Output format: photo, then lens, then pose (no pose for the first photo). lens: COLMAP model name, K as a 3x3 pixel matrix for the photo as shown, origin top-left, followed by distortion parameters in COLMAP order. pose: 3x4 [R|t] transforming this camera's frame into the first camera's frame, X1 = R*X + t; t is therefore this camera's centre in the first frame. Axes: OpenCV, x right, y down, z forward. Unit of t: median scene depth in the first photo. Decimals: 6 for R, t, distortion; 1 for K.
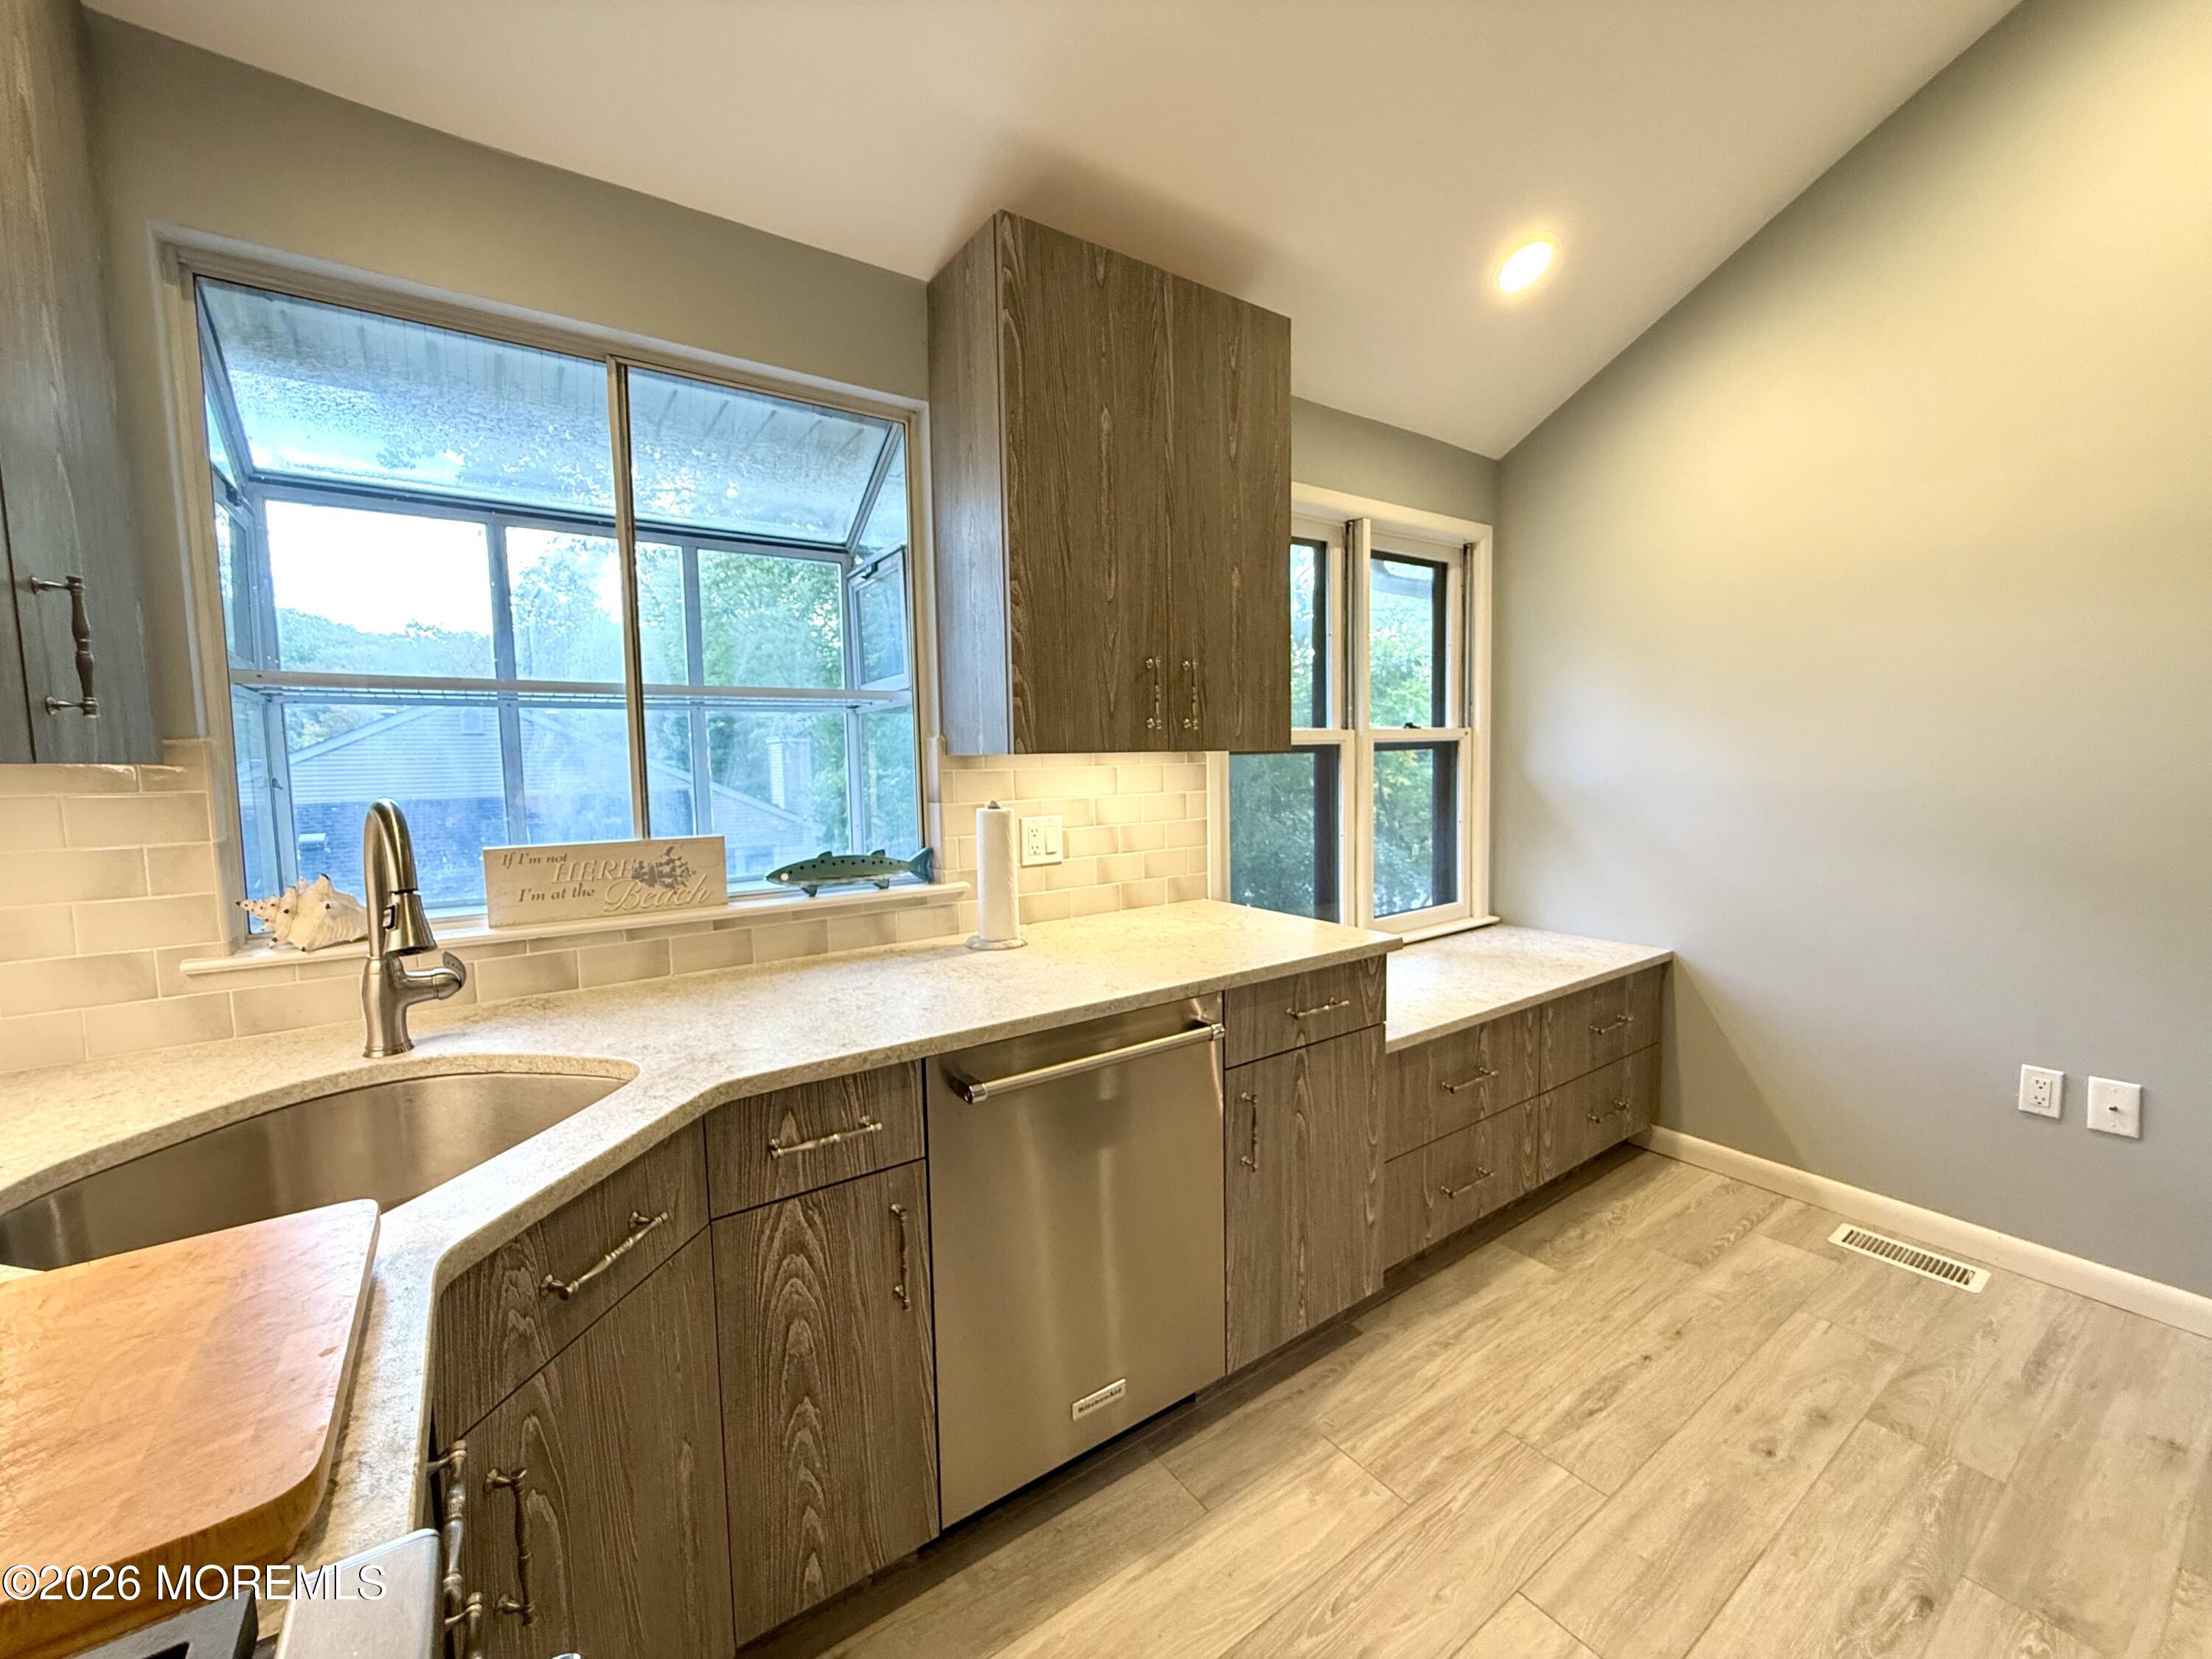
lens RADIAL K [[880.7, 0, 1100.9], [0, 880.7, 830.7], [0, 0, 1]] dist [-0.000537, -0.000439]
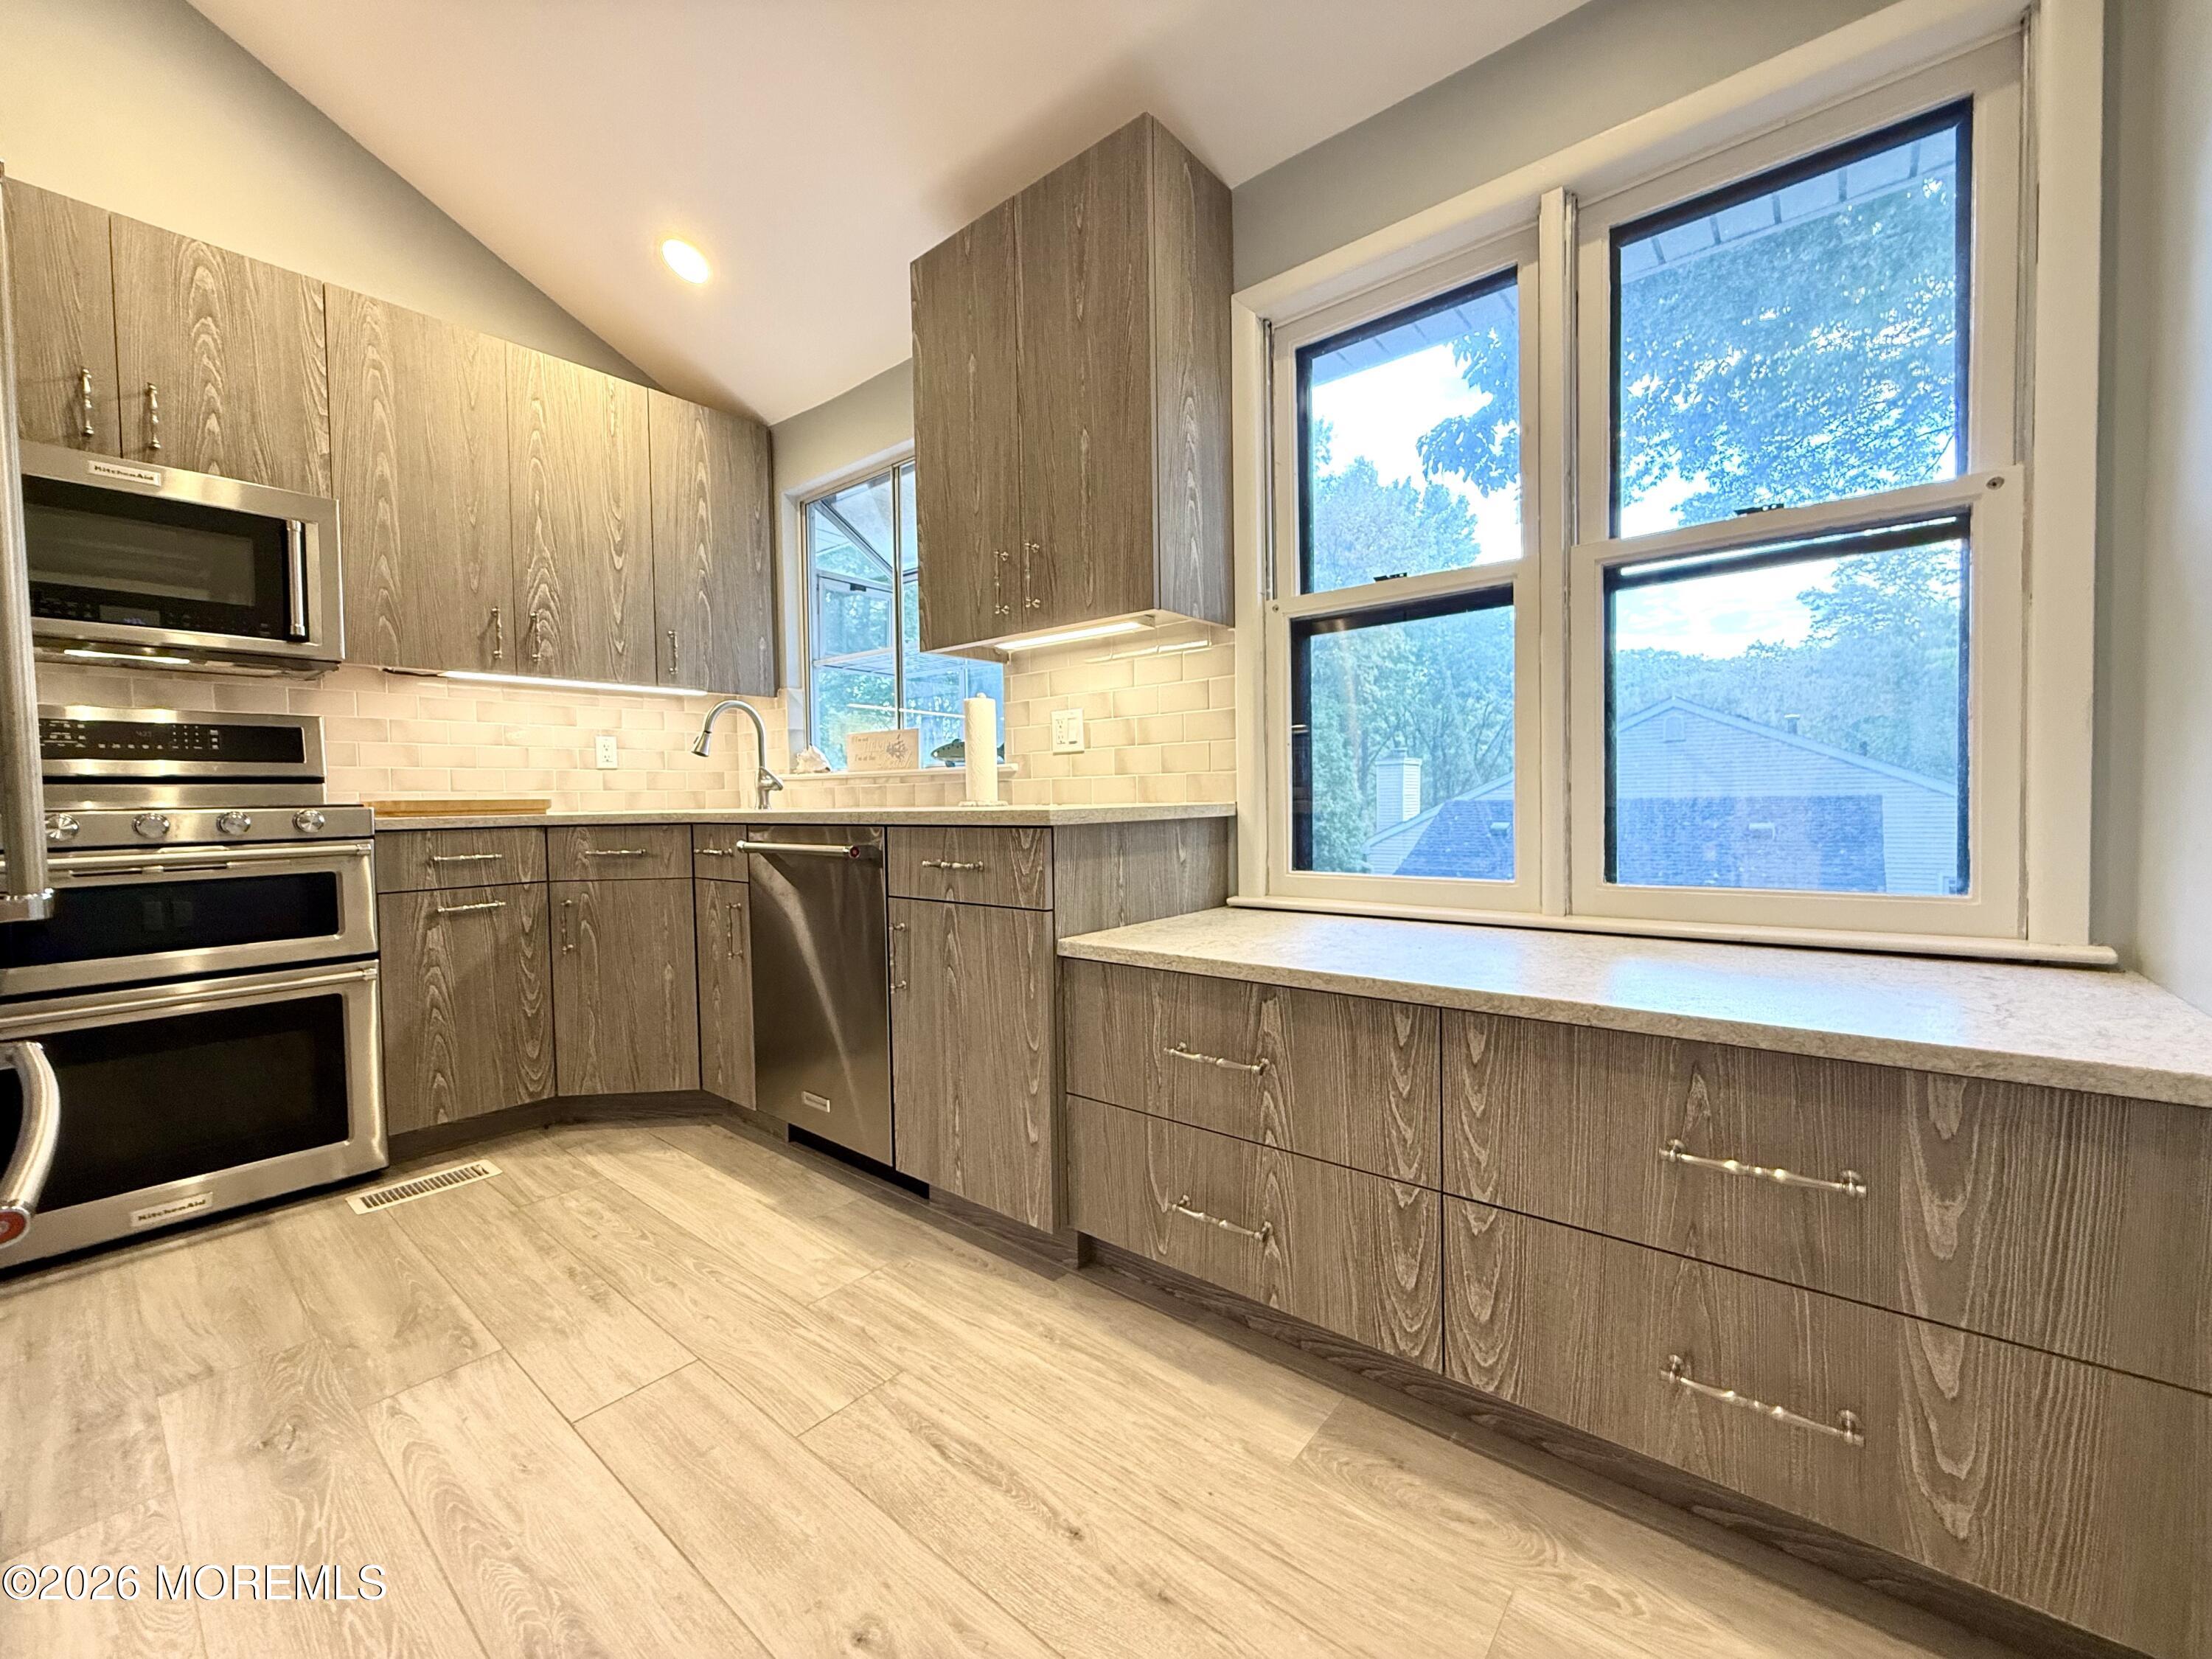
lens RADIAL K [[880.7, 0, 1103.6], [0, 880.7, 830.4], [0, 0, 1]] dist [-0.000537, -0.000439]
pose [[0.266056, 0.048269, -0.962748, 1.246789], [-0.069821, 0.997087, 0.030696, 0.119532], [0.961426, 0.059053, 0.268651, 0.889495]]
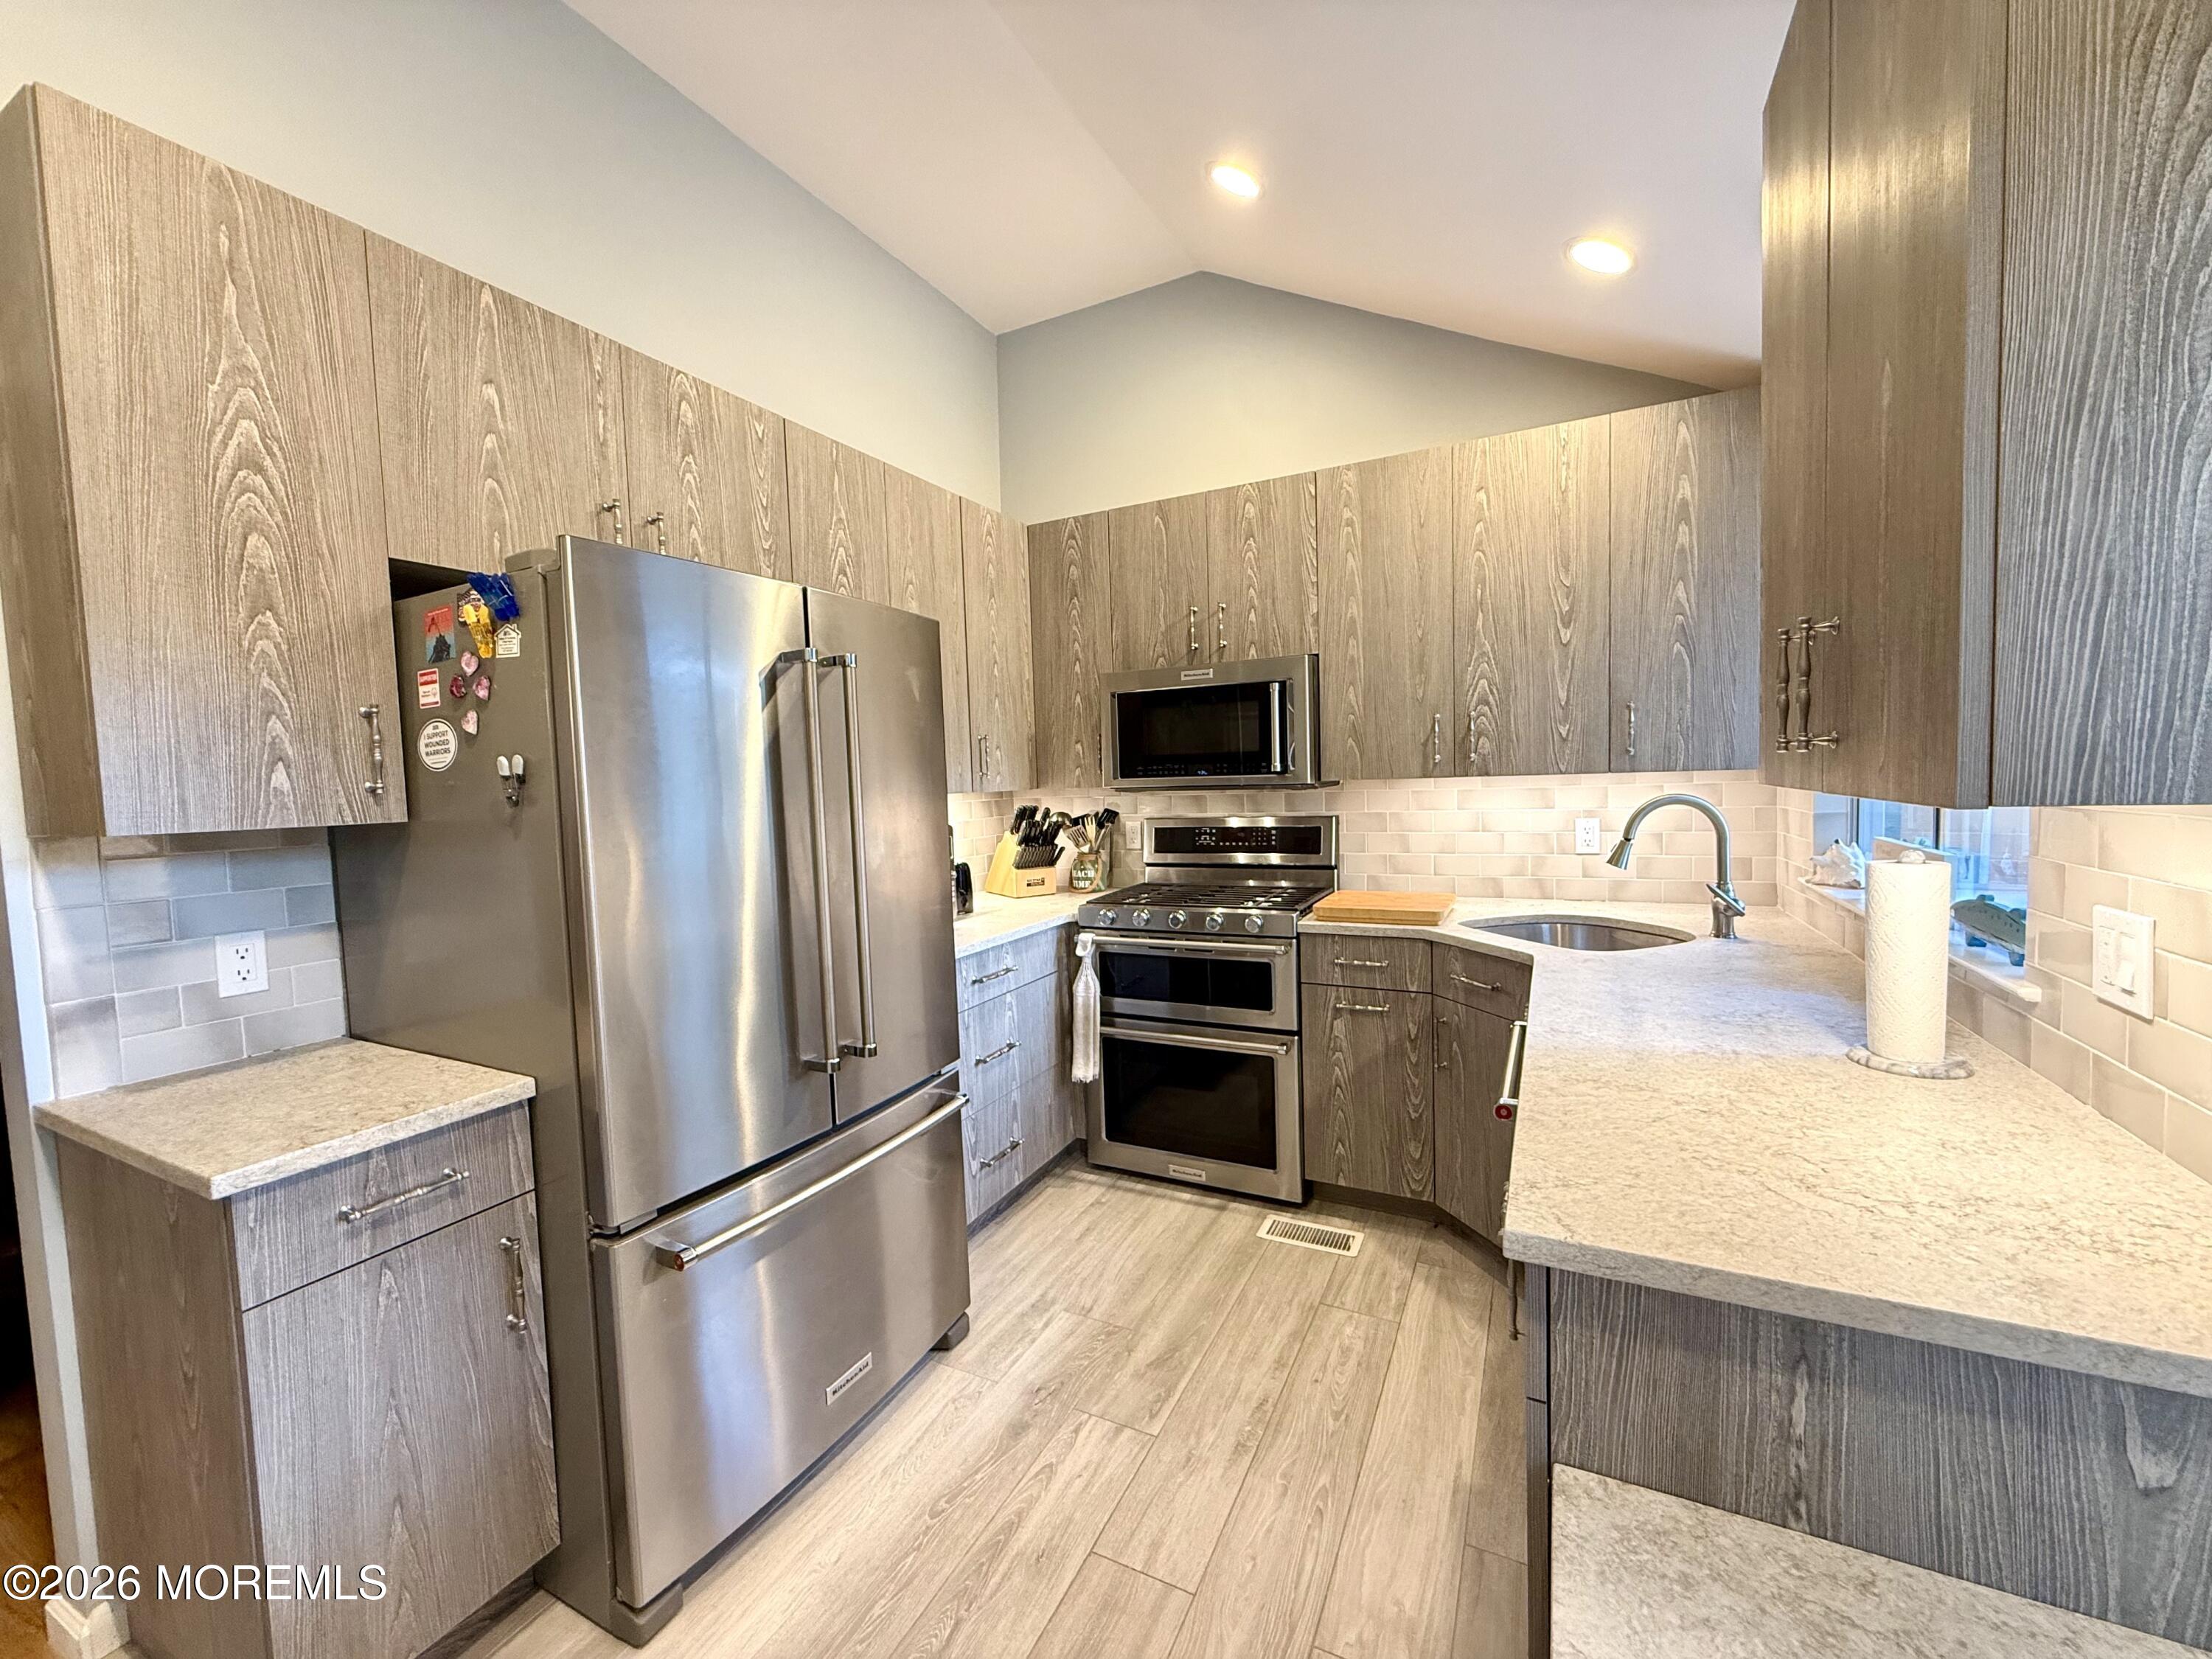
lens RADIAL K [[880.7, 0, 1102.1], [0, 880.7, 830.5], [0, 0, 1]] dist [-0.000537, -0.000439]
pose [[-0.880925, 0.075115, -0.467257, 0.776777], [0.008220, 0.989603, 0.143589, -0.159354], [0.473185, 0.122650, -0.872383, 1.367205]]
